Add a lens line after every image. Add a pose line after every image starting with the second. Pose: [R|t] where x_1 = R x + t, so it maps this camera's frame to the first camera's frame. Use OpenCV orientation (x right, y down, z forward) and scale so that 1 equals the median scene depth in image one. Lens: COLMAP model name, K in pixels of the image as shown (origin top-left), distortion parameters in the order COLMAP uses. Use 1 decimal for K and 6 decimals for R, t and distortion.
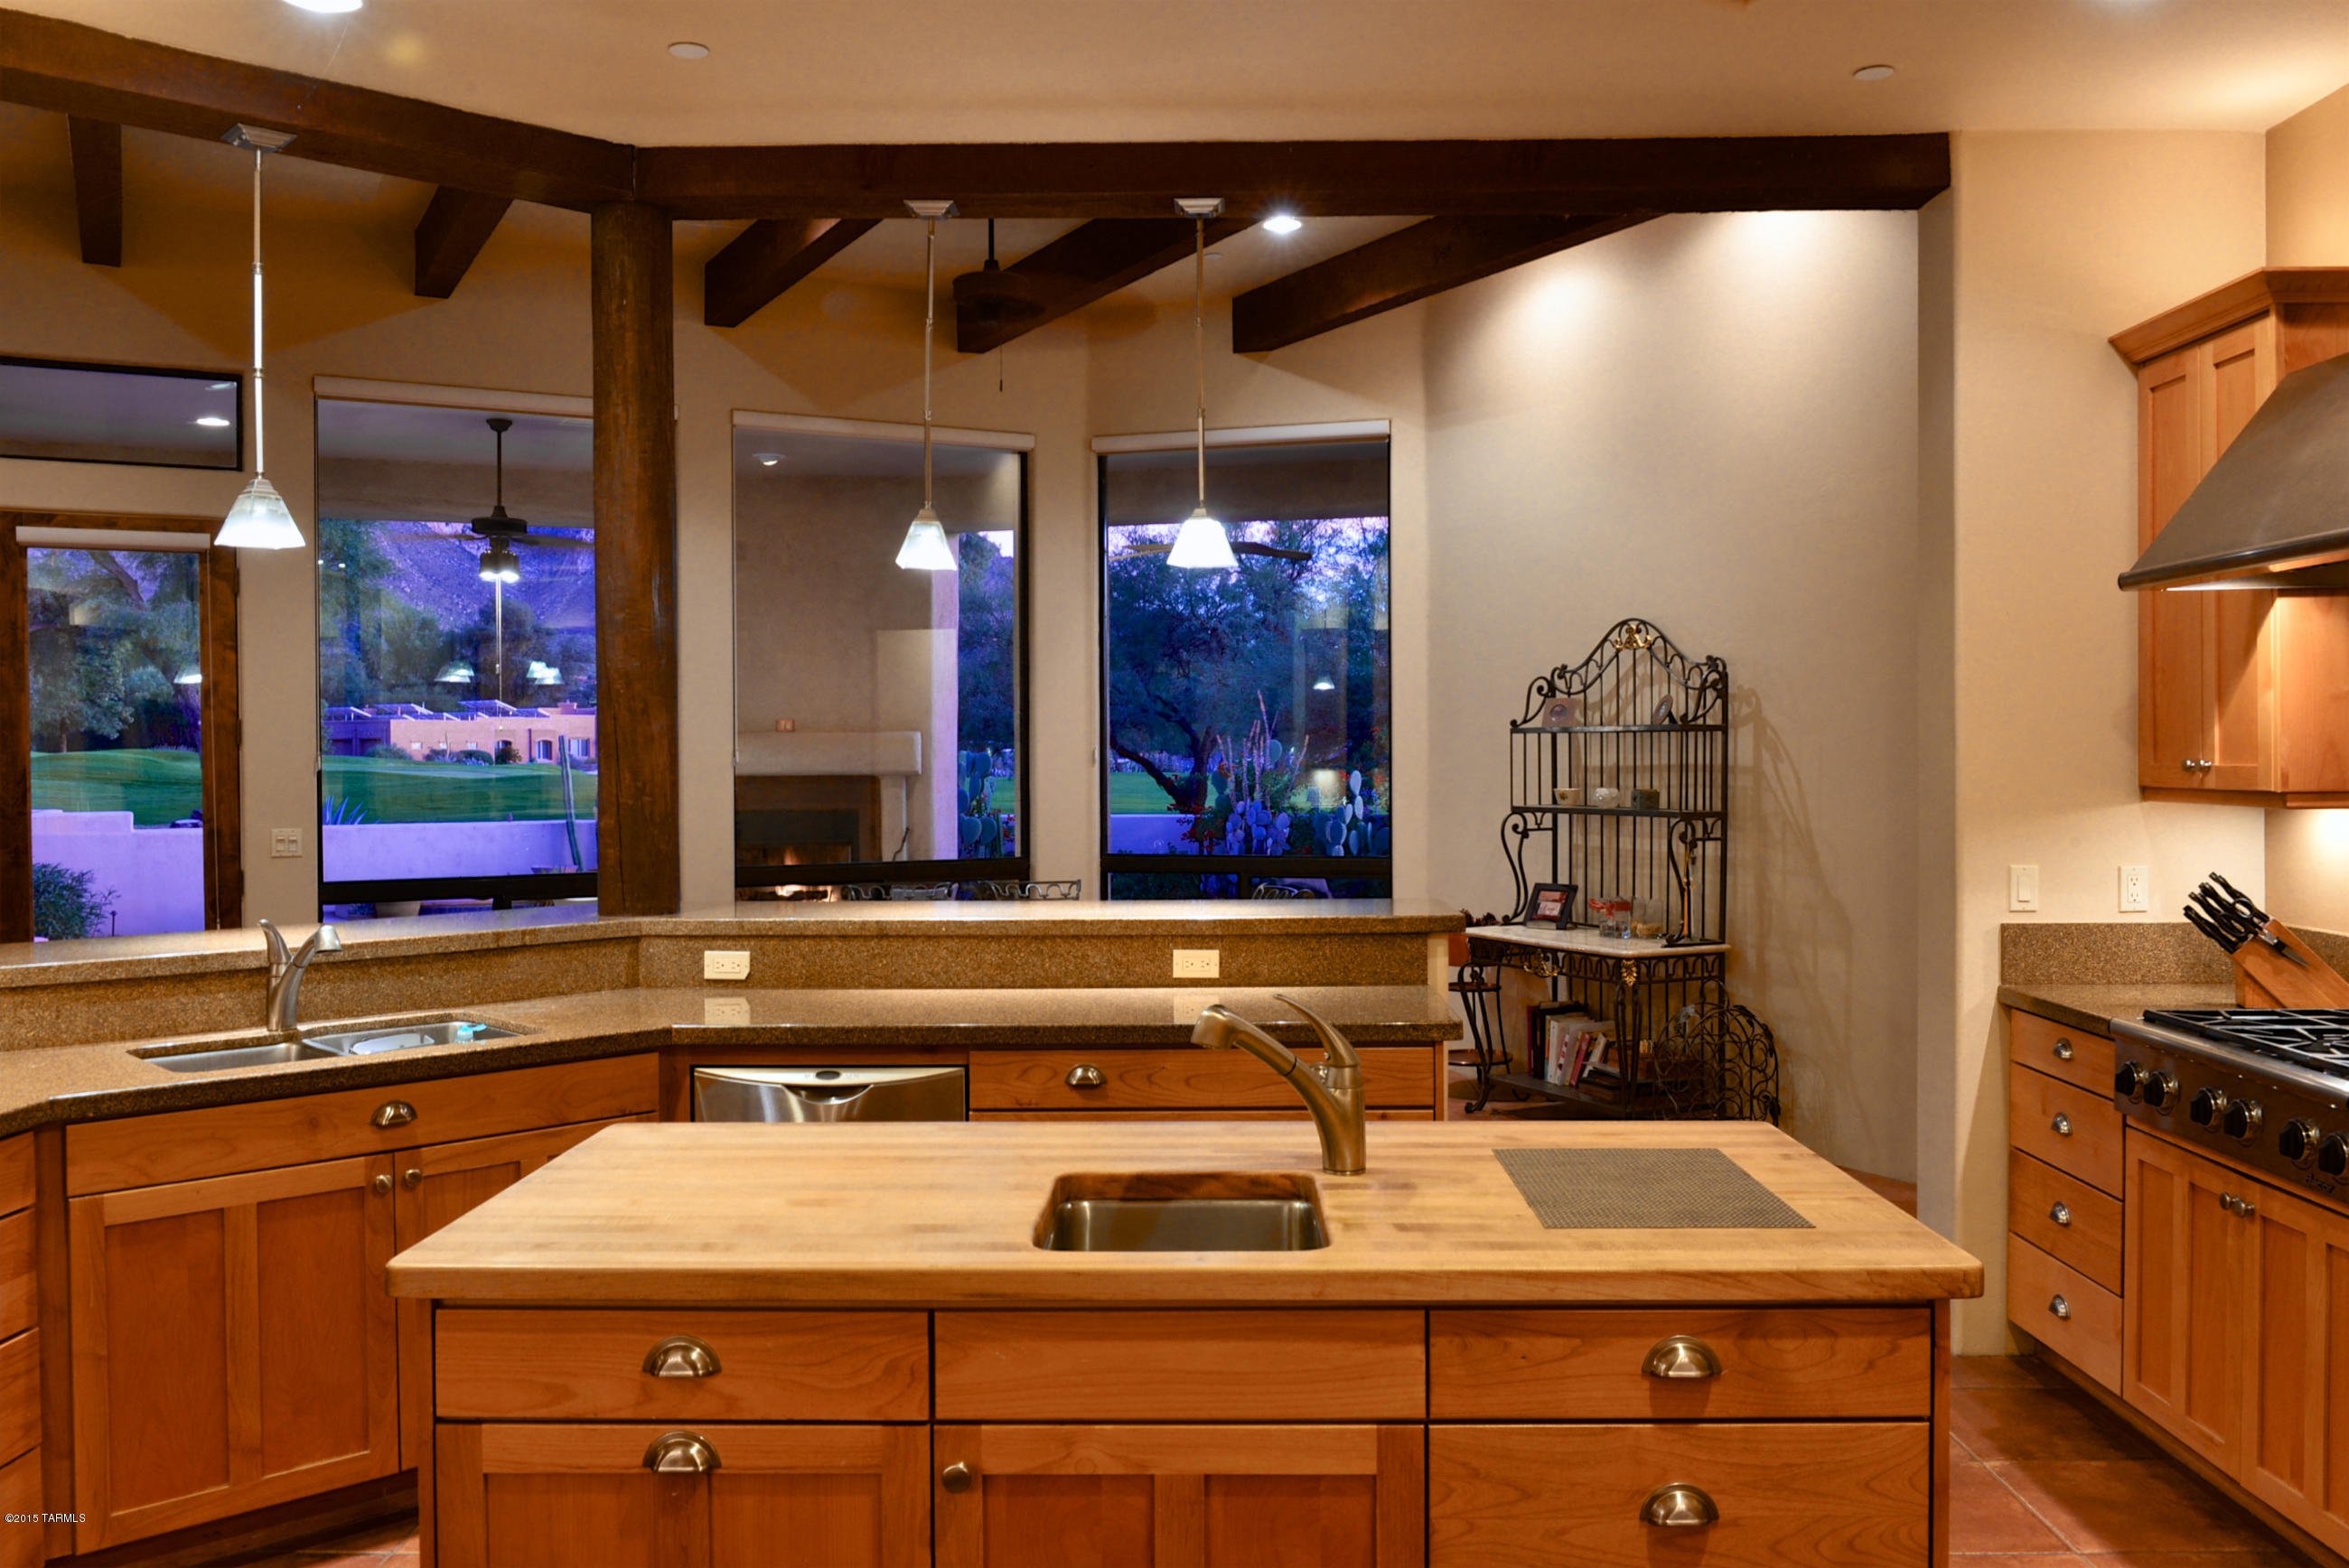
lens RADIAL K [[1899.9, 0, 1174.5], [0, 1899.9, 784.0], [0, 0, 1]] dist [-0.026963, -0.000583]
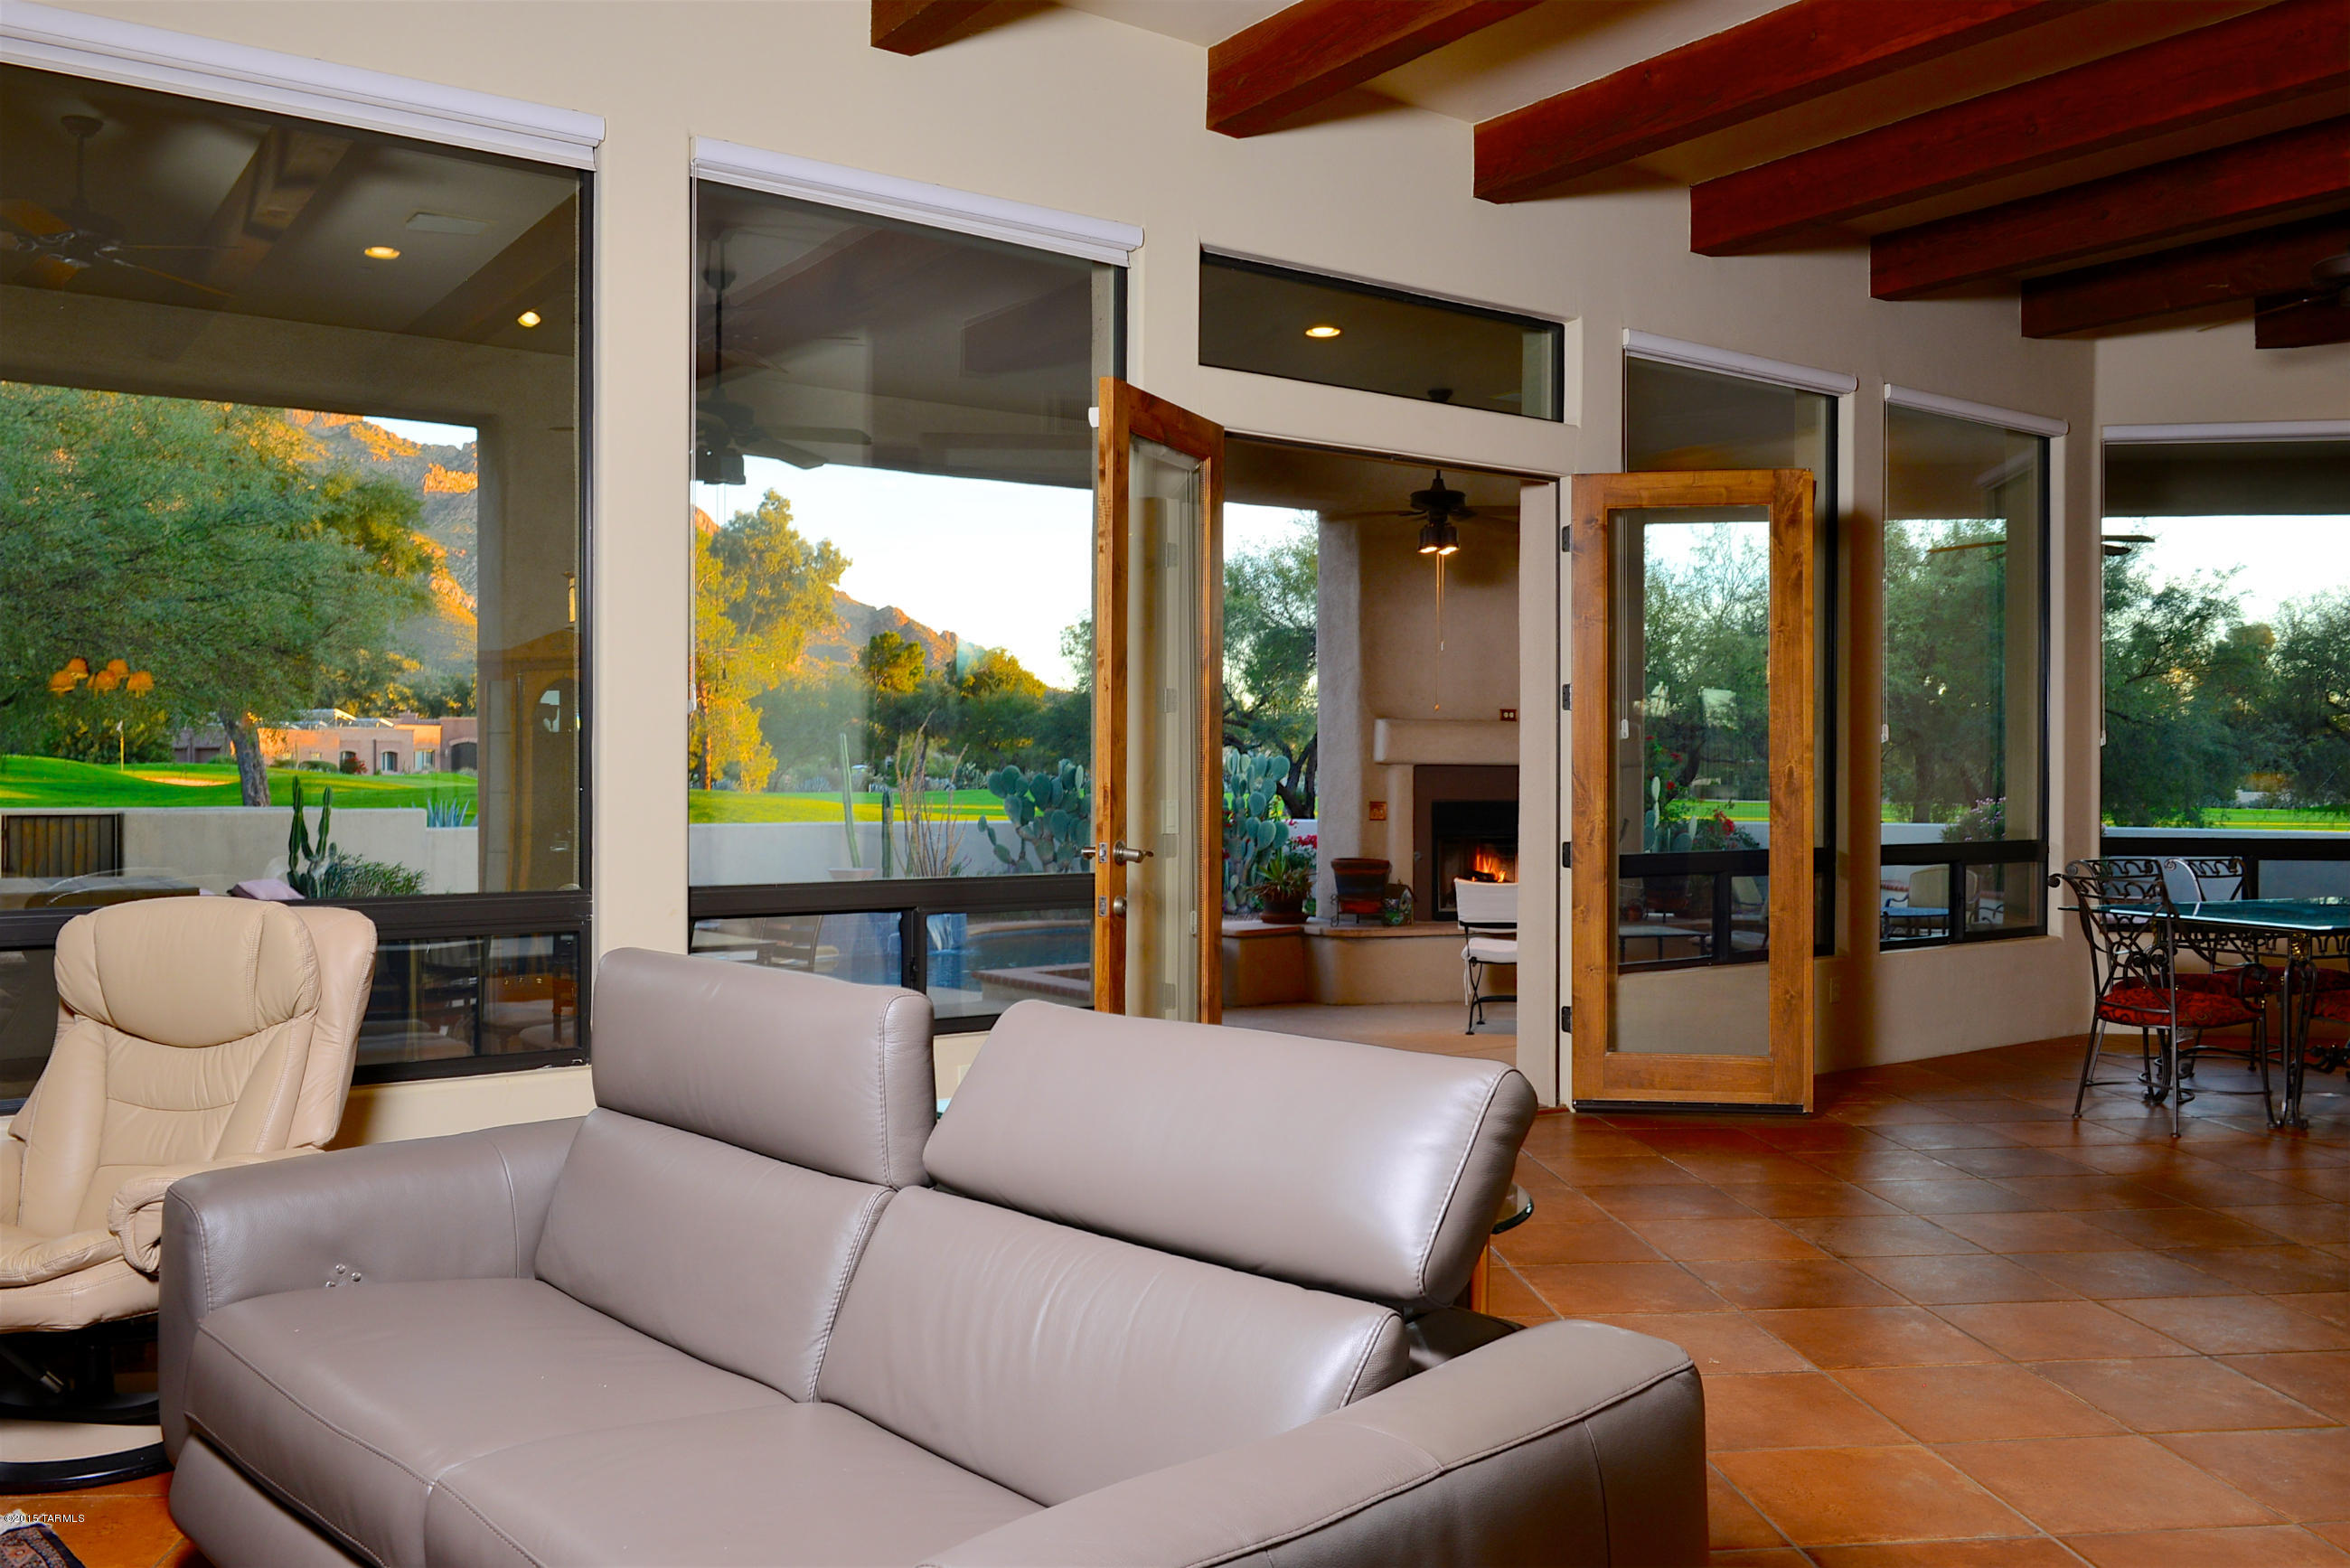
lens RADIAL K [[1868.0, 0, 1183.3], [0, 1868.0, 780.6], [0, 0, 1]] dist [-0.015900, -0.008118]
pose [[0.992566, 0.006500, 0.121534, -0.799974], [-0.005048, 0.999912, -0.012254, 0.026951], [-0.121603, 0.011549, 0.992512, 0.089690]]
